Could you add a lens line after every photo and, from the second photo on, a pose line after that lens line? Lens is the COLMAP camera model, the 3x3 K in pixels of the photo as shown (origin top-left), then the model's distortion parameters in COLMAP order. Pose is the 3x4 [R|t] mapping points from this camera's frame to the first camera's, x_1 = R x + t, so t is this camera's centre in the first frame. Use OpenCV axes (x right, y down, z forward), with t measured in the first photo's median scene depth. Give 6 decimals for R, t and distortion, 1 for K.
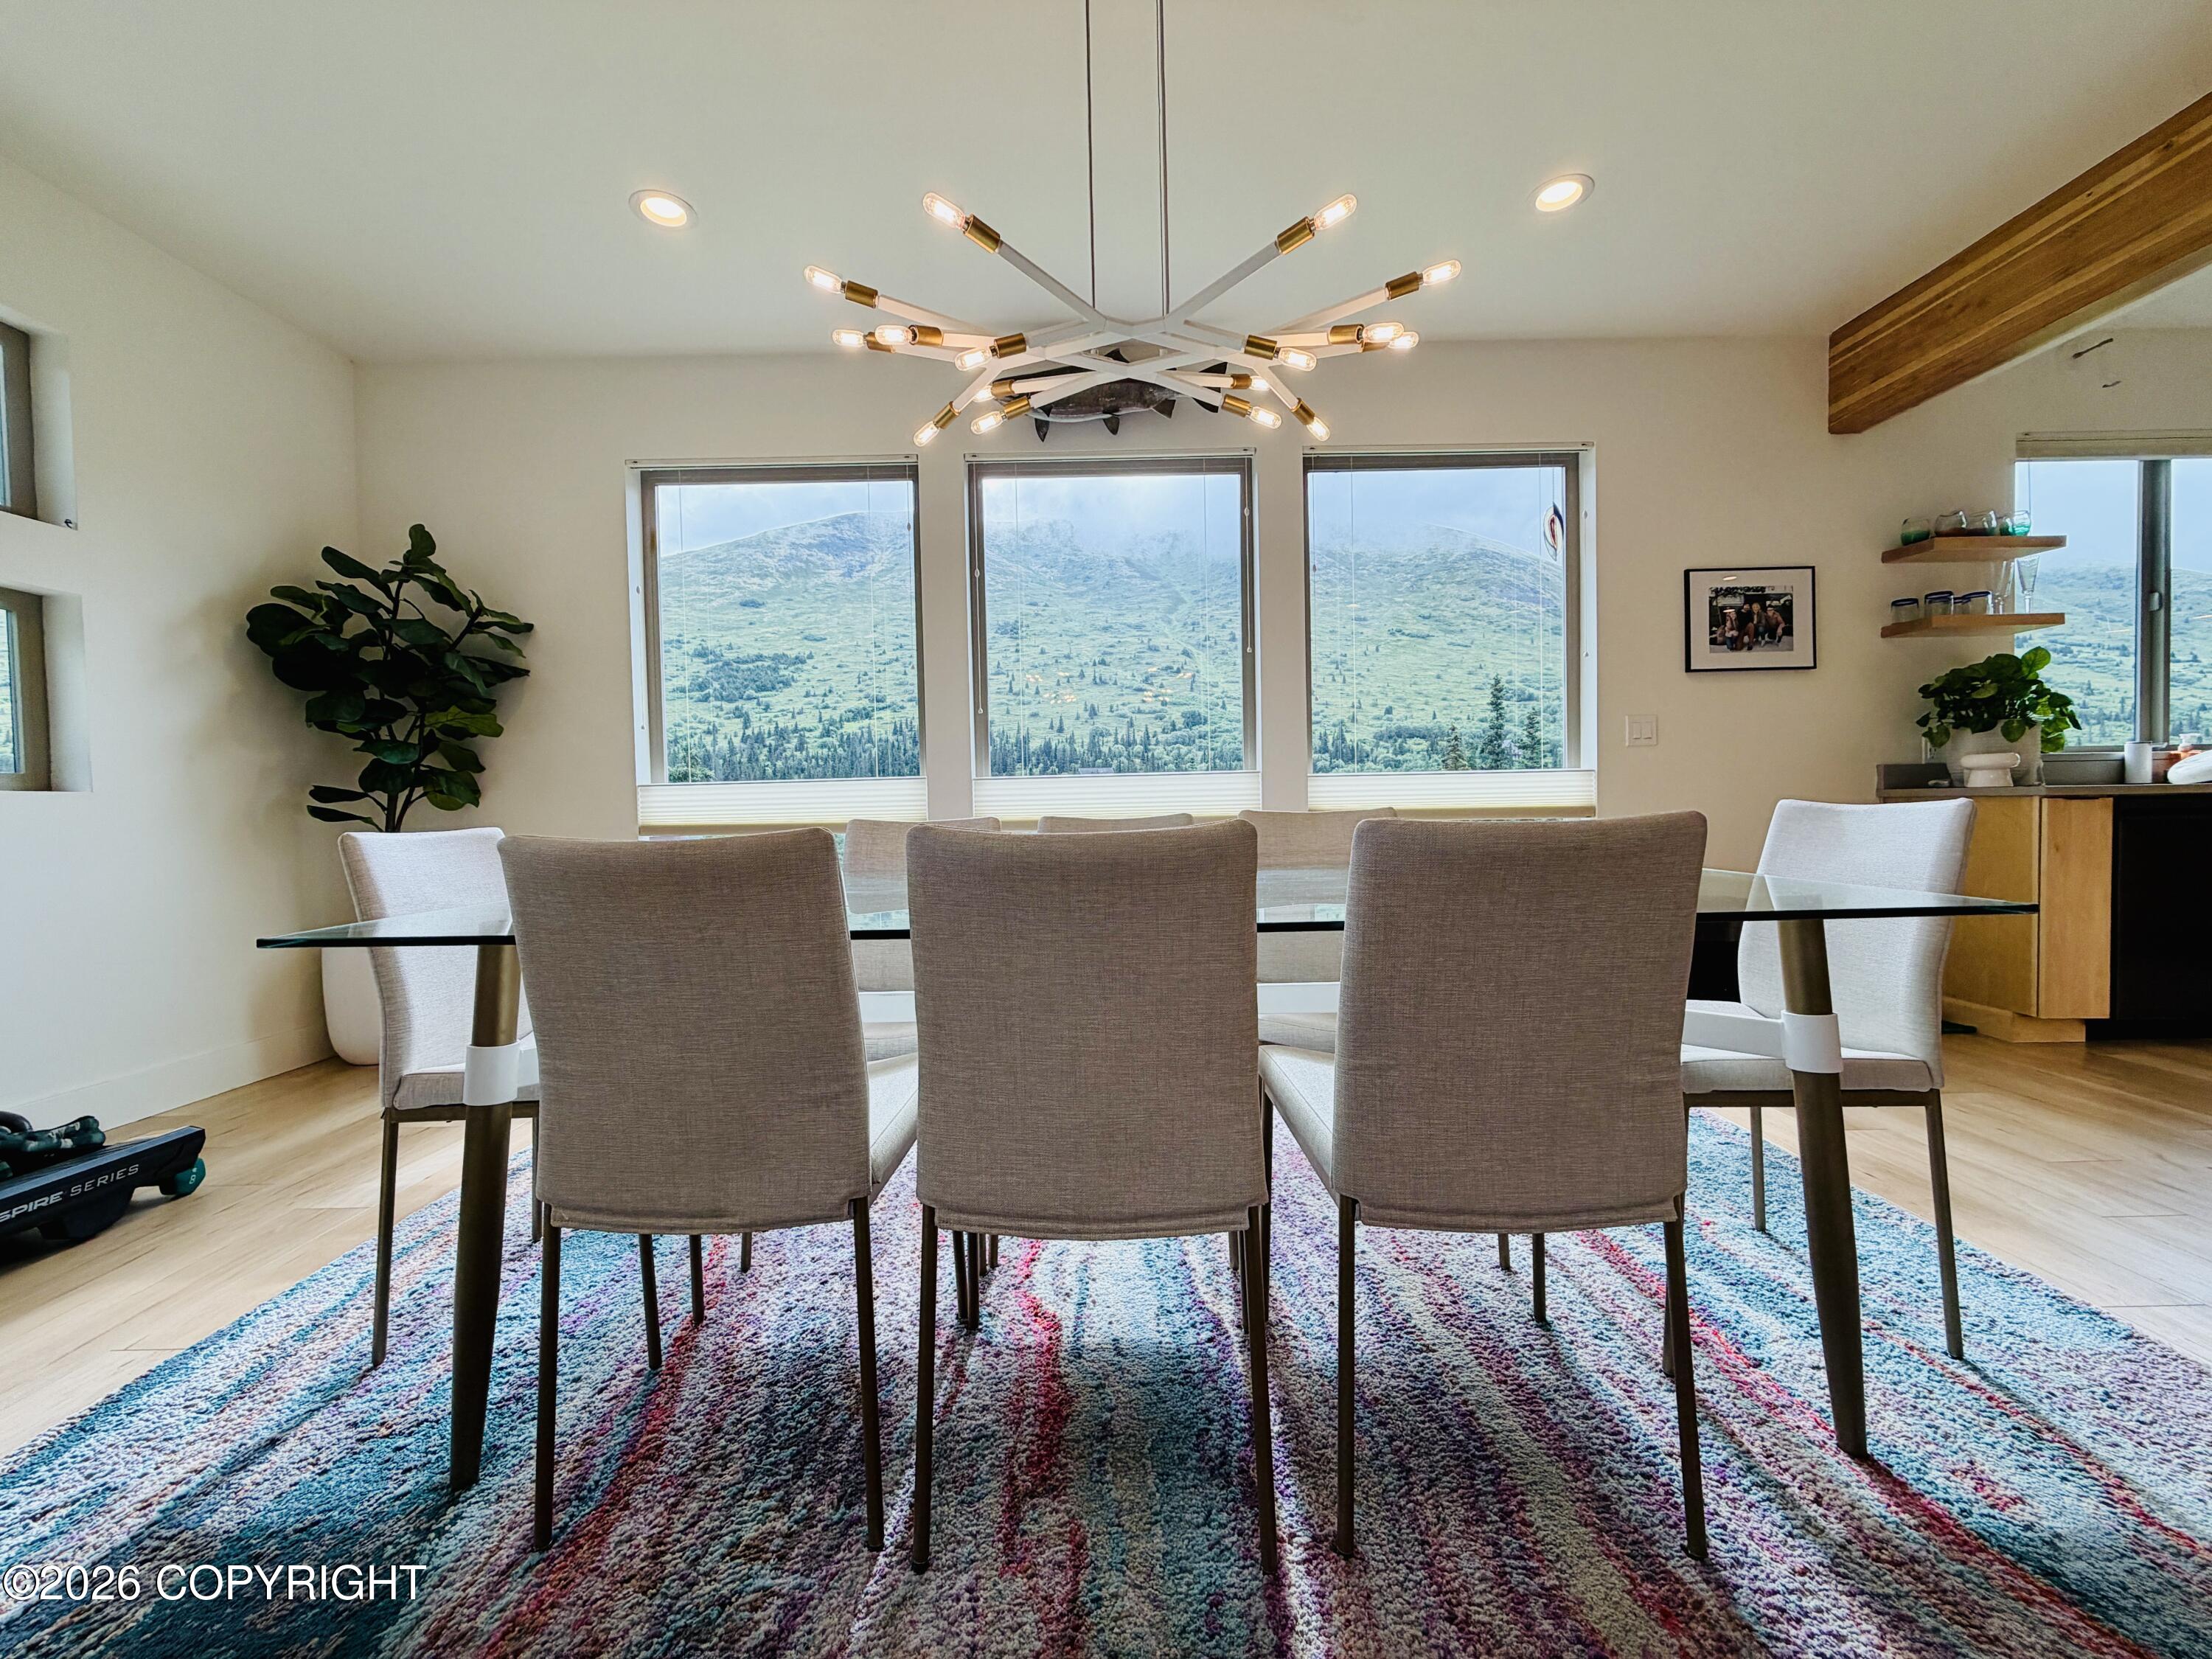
lens RADIAL K [[890.0, 0, 1098.0], [0, 890.0, 828.9], [0, 0, 1]] dist [-0.005683, 0.001392]
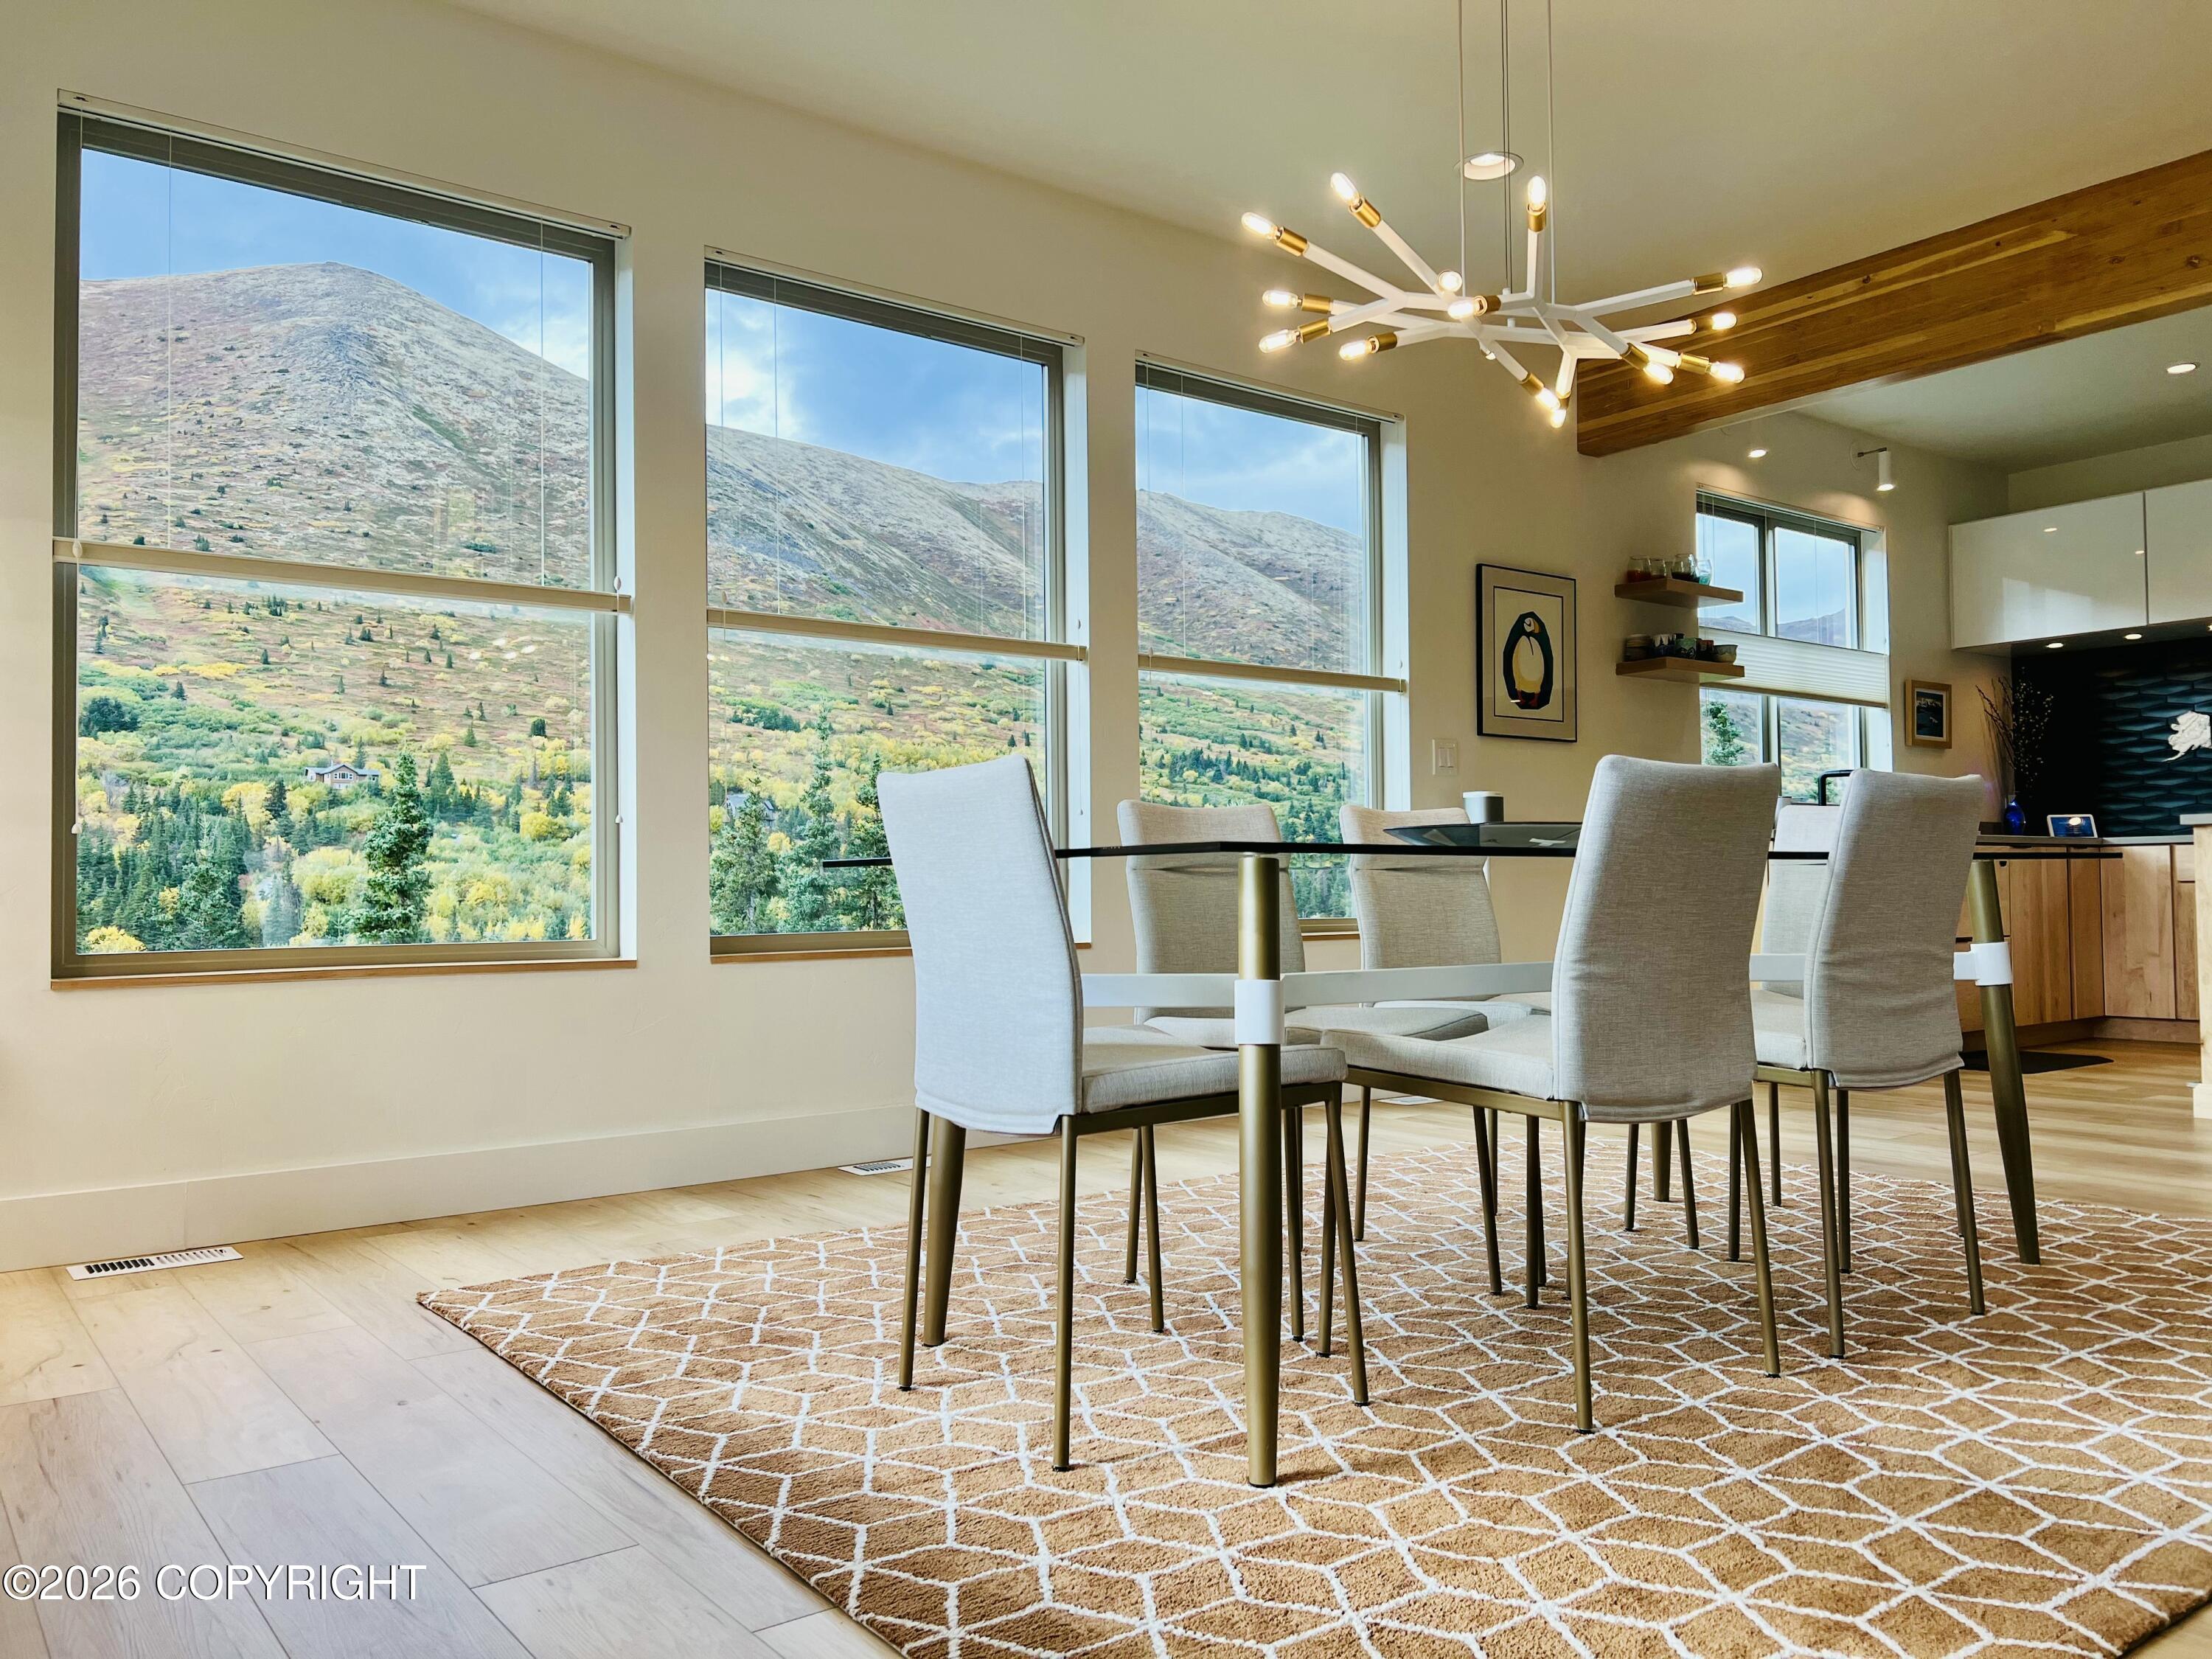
lens RADIAL K [[1674.7, 0, 1112.0], [0, 1674.7, 842.2], [0, 0, 1]] dist [0.036321, -0.028652]
pose [[0.797765, 0.031278, 0.602156, -0.638571], [0.007787, 0.998036, -0.062157, 0.074784], [-0.602918, 0.054275, 0.795955, -0.098552]]
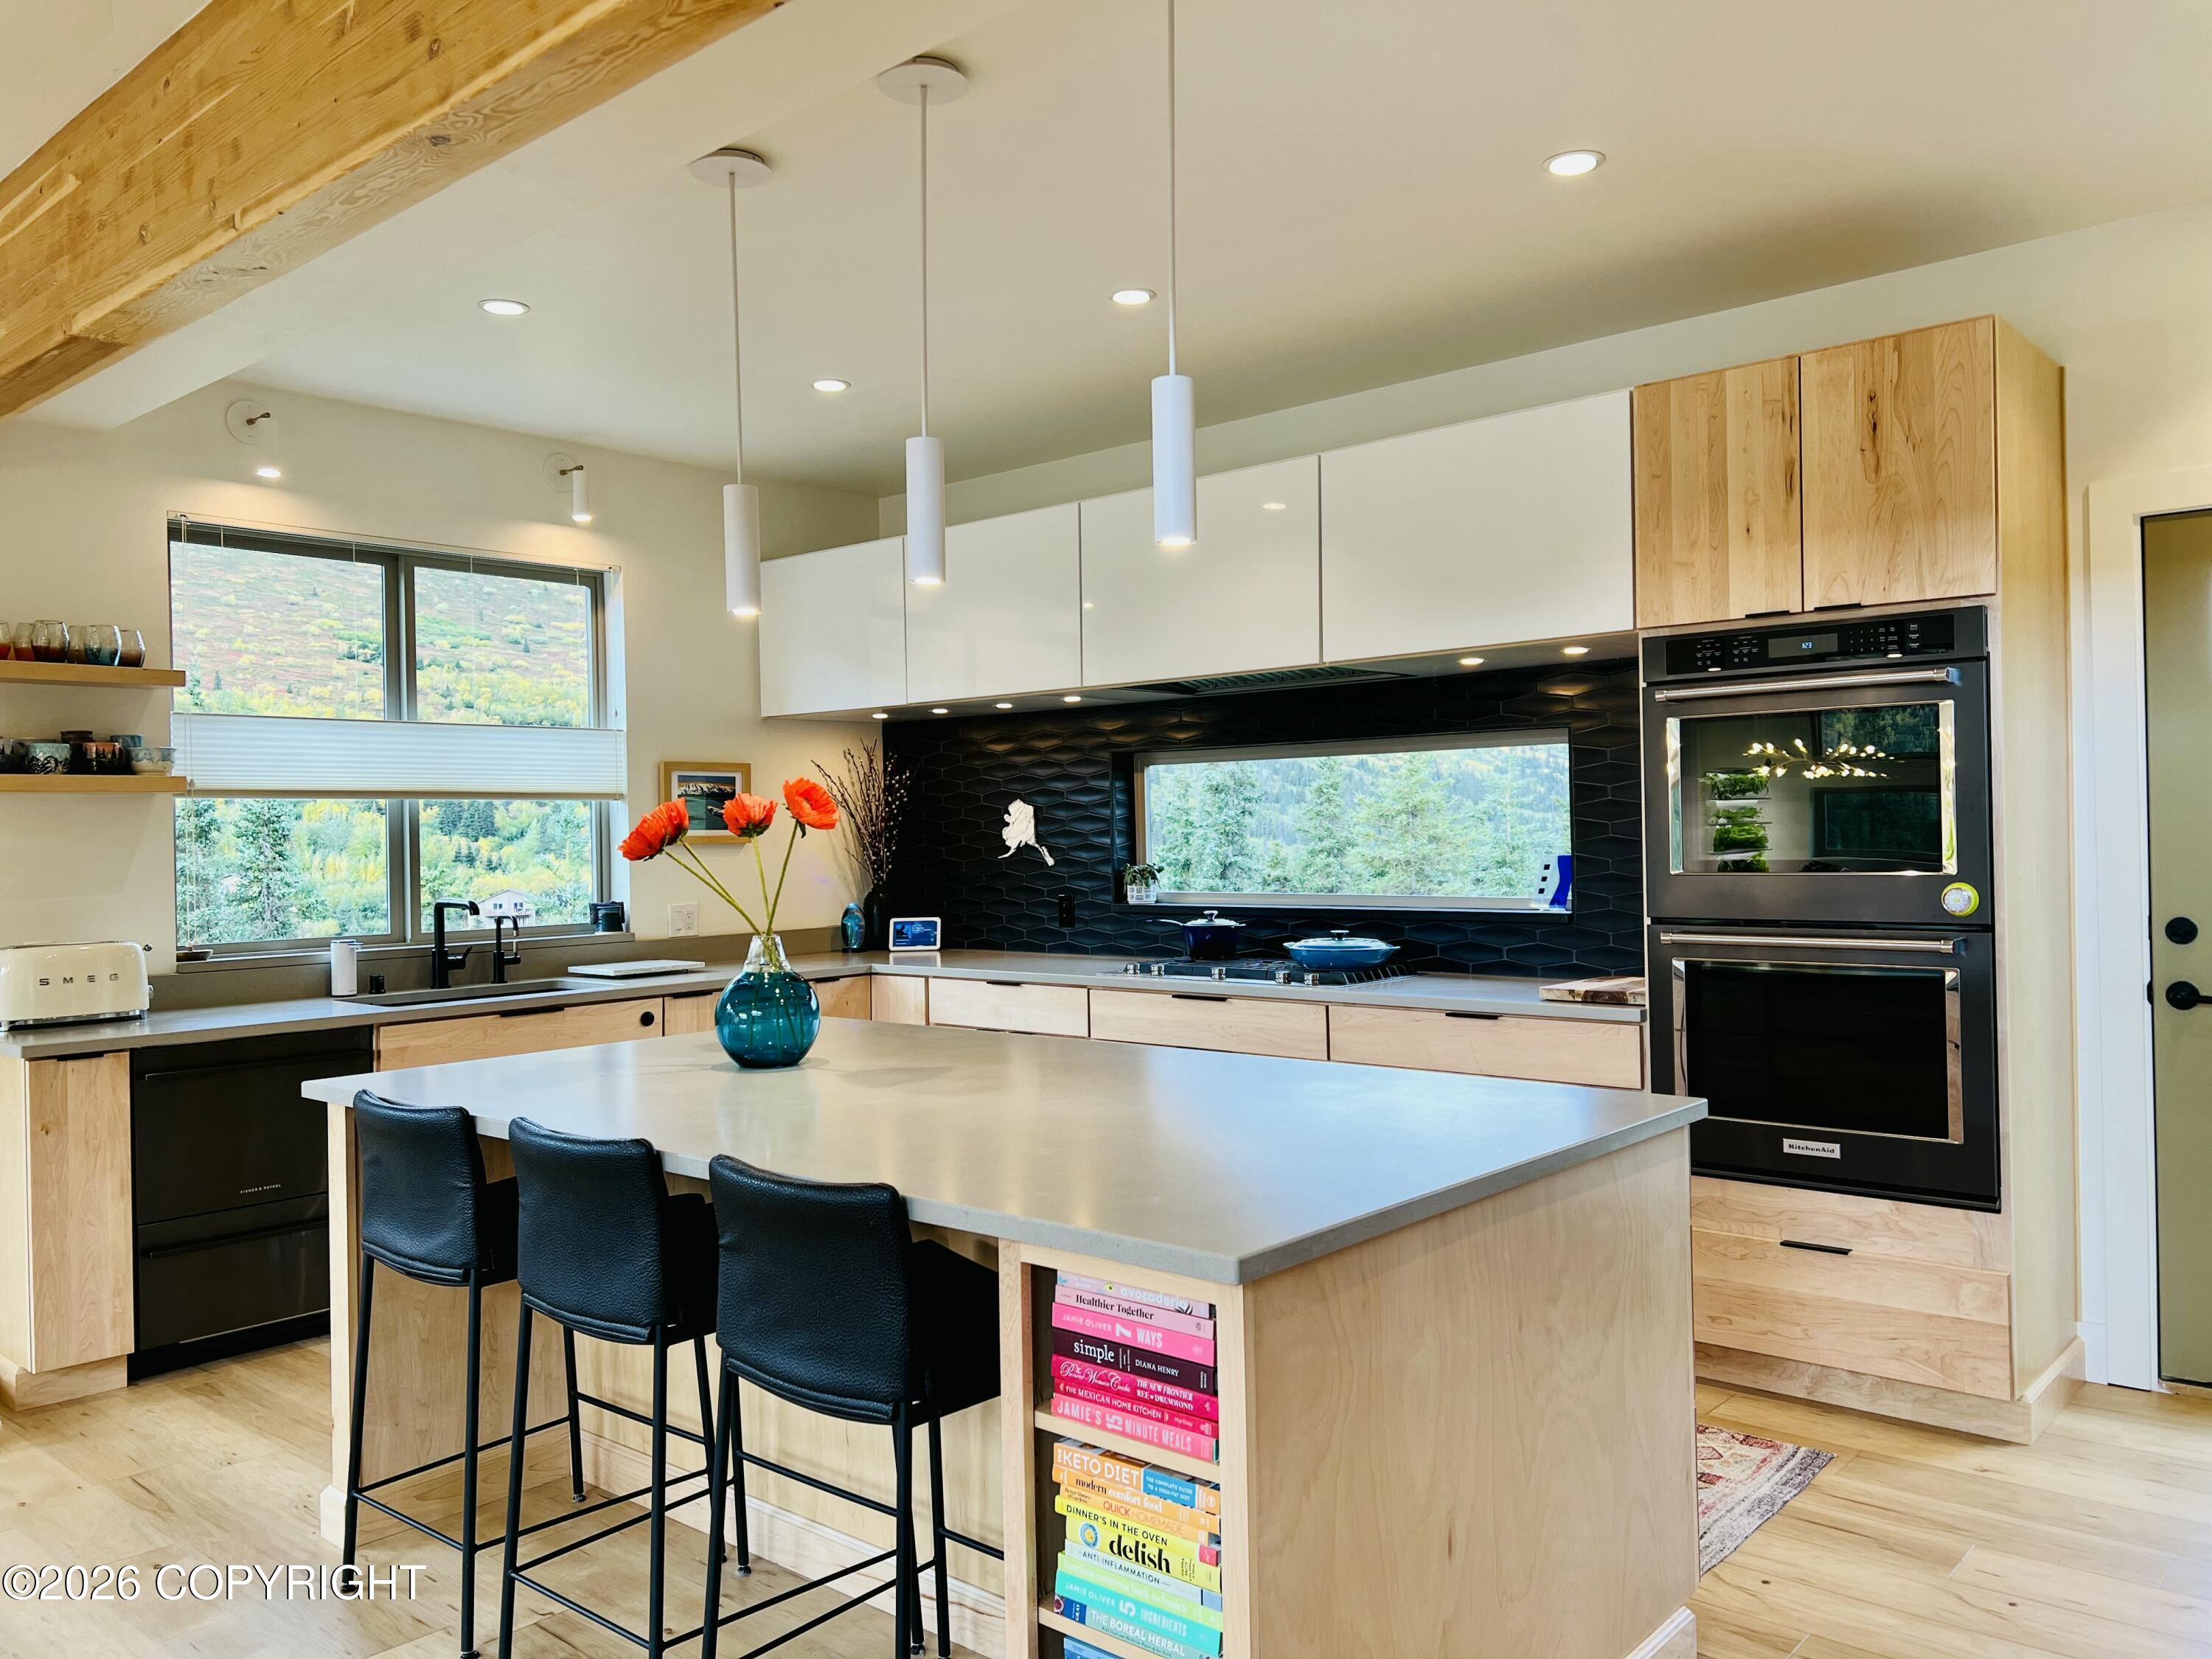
lens RADIAL K [[1674.7, 0, 1102.2], [0, 1674.7, 837.8], [0, 0, 1]] dist [0.036321, -0.028652]
pose [[0.677210, 0.004972, 0.735773, 0.557379], [0.020983, 0.999440, -0.026066, -0.134779], [-0.735490, 0.033091, 0.676727, -0.483832]]
